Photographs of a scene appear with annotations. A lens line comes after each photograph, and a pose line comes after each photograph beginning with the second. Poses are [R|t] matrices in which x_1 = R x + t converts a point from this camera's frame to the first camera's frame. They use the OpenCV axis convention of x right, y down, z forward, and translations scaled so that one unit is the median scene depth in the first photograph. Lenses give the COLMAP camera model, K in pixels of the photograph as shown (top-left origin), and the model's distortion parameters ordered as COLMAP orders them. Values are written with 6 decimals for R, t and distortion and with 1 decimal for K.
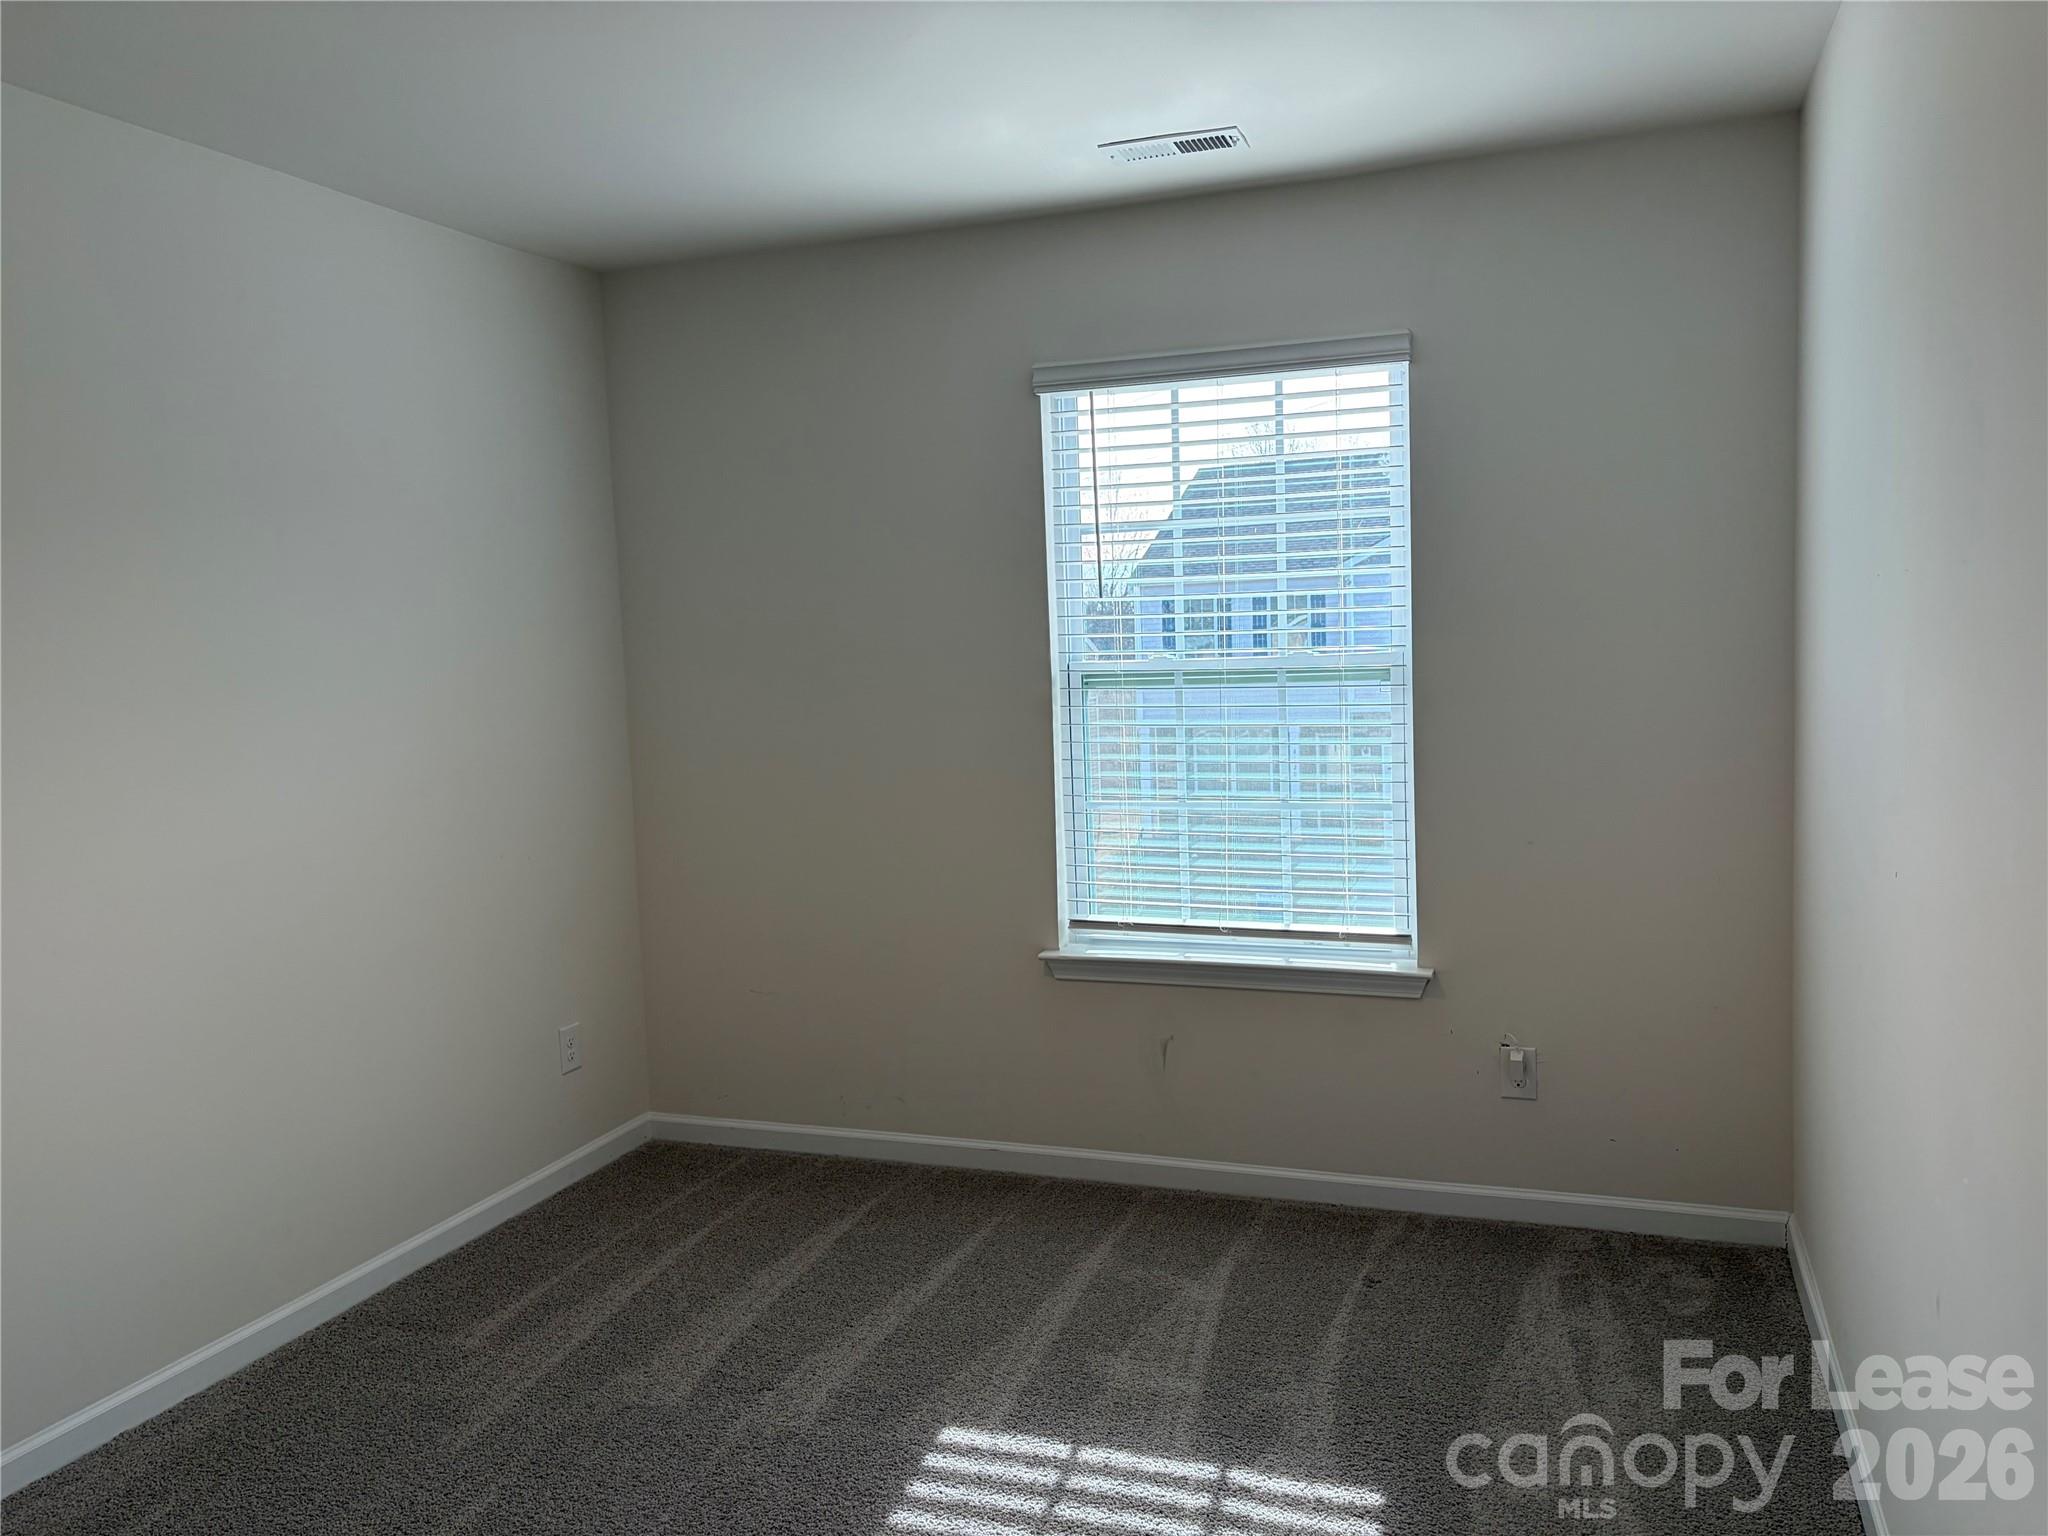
lens RADIAL K [[1589.2, 0, 1024.0], [0, 1589.2, 768.0], [0, 0, 1]] dist [-0.000296, -0.001559]
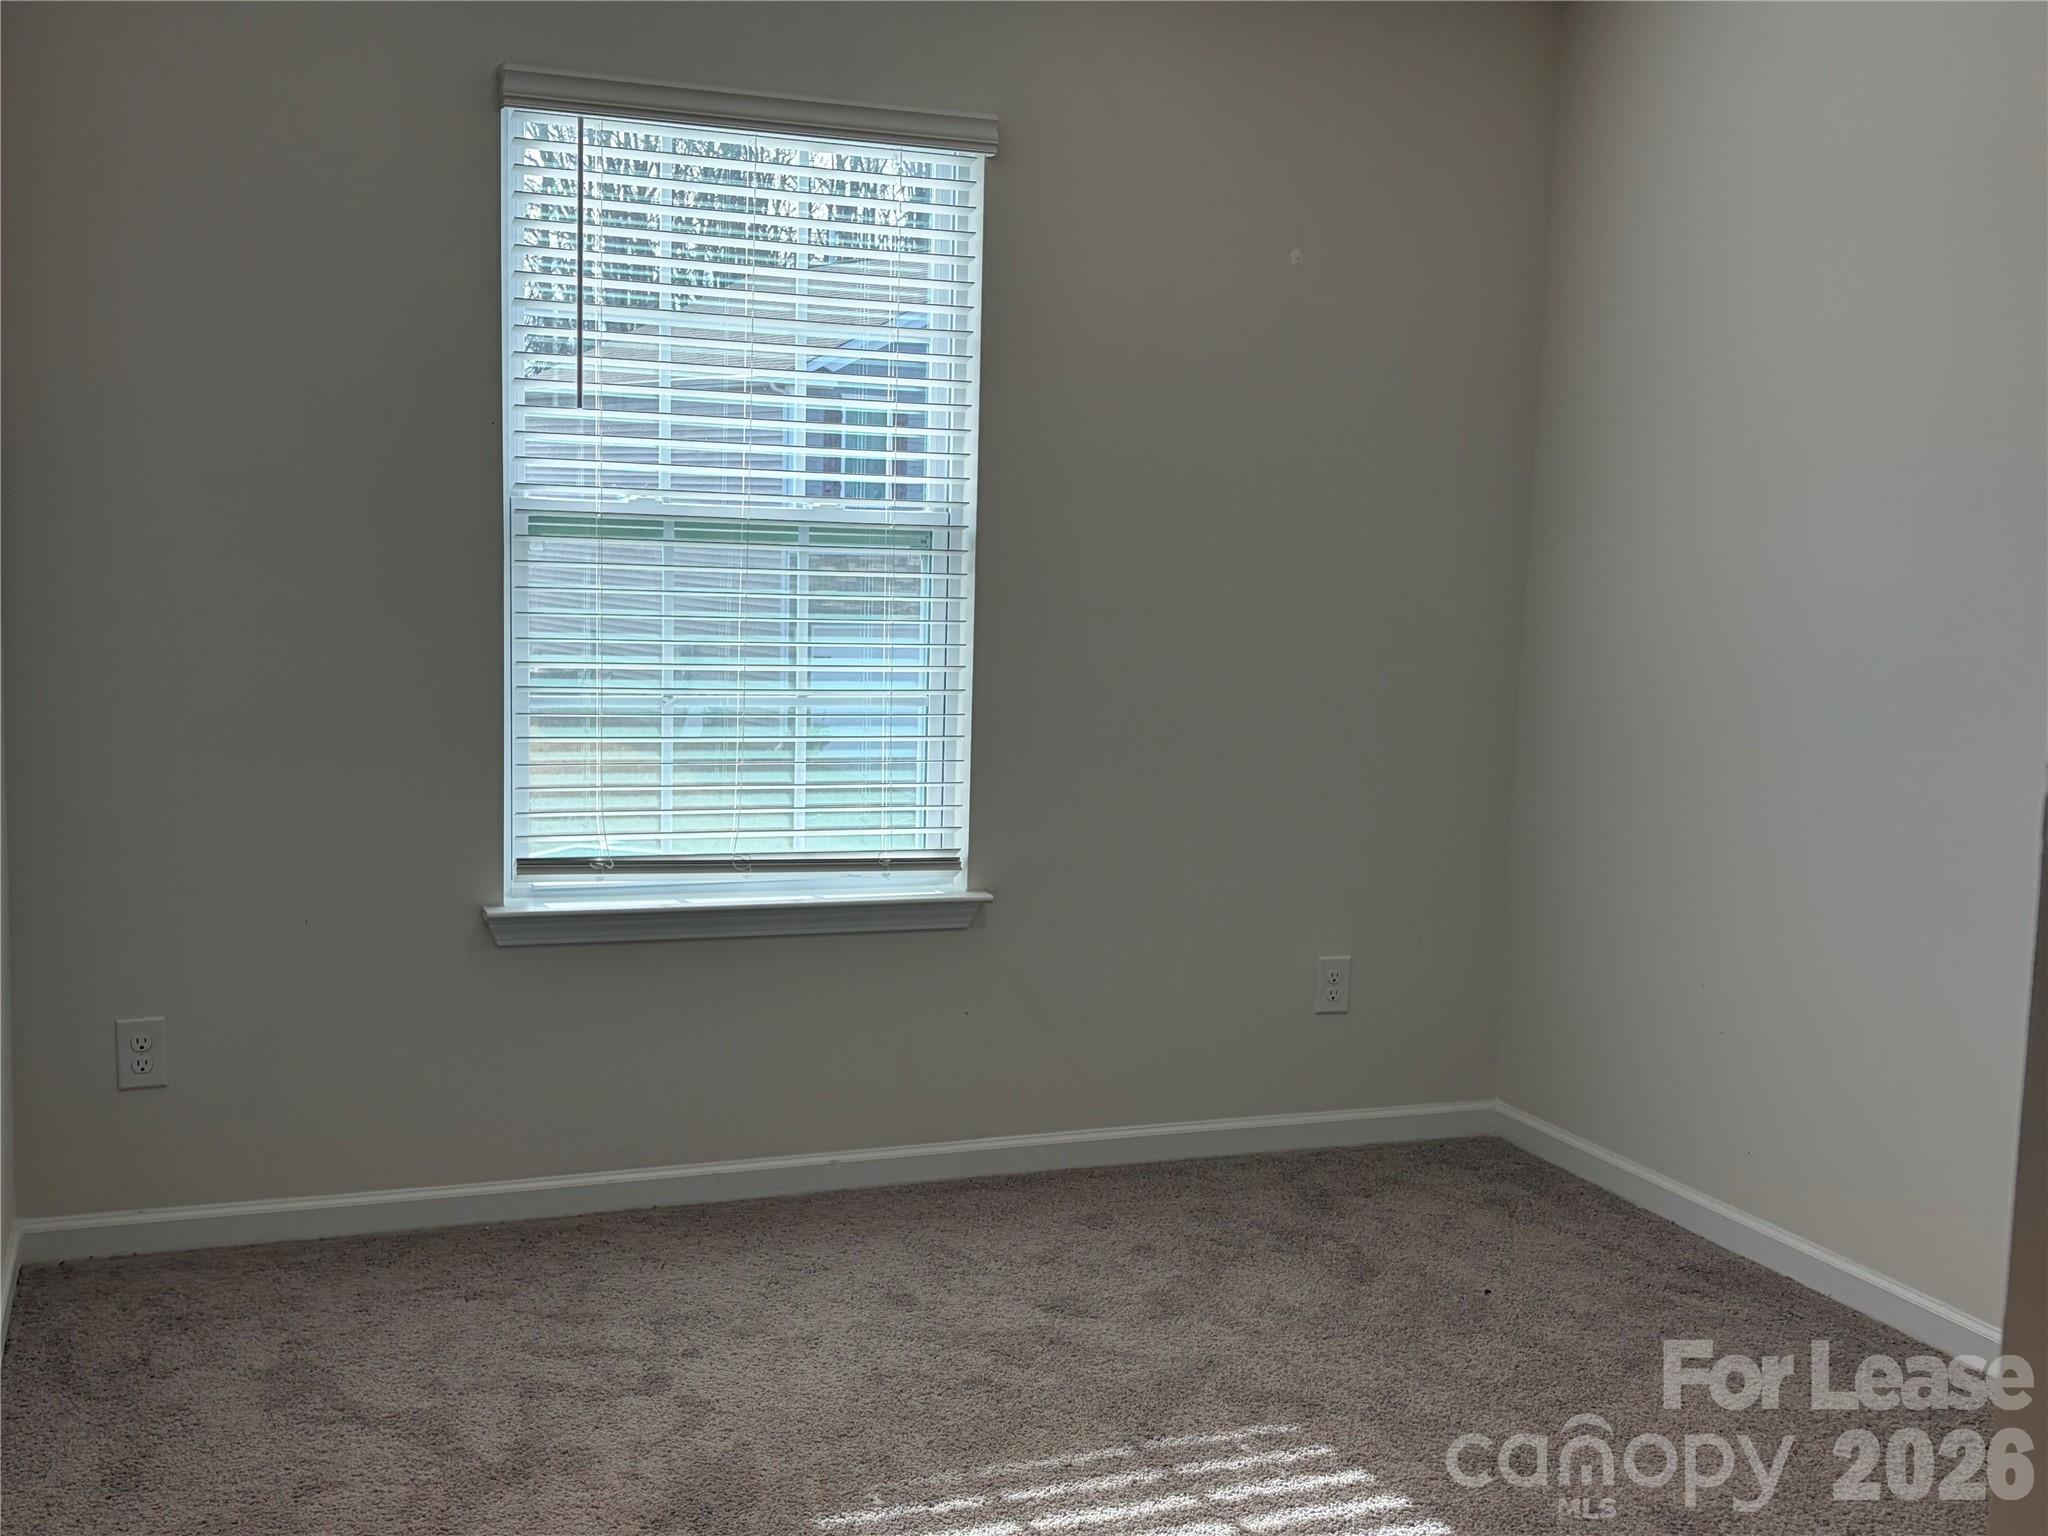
lens RADIAL K [[2043.9, 0, 1024.0], [0, 2043.9, 768.0], [0, 0, 1]] dist [0.098641, -0.001895]
pose [[0.763606, -0.030251, 0.644973, -0.423070], [-0.006930, 0.998460, 0.055034, 0.000844], [-0.645645, -0.046494, 0.762221, 0.157657]]
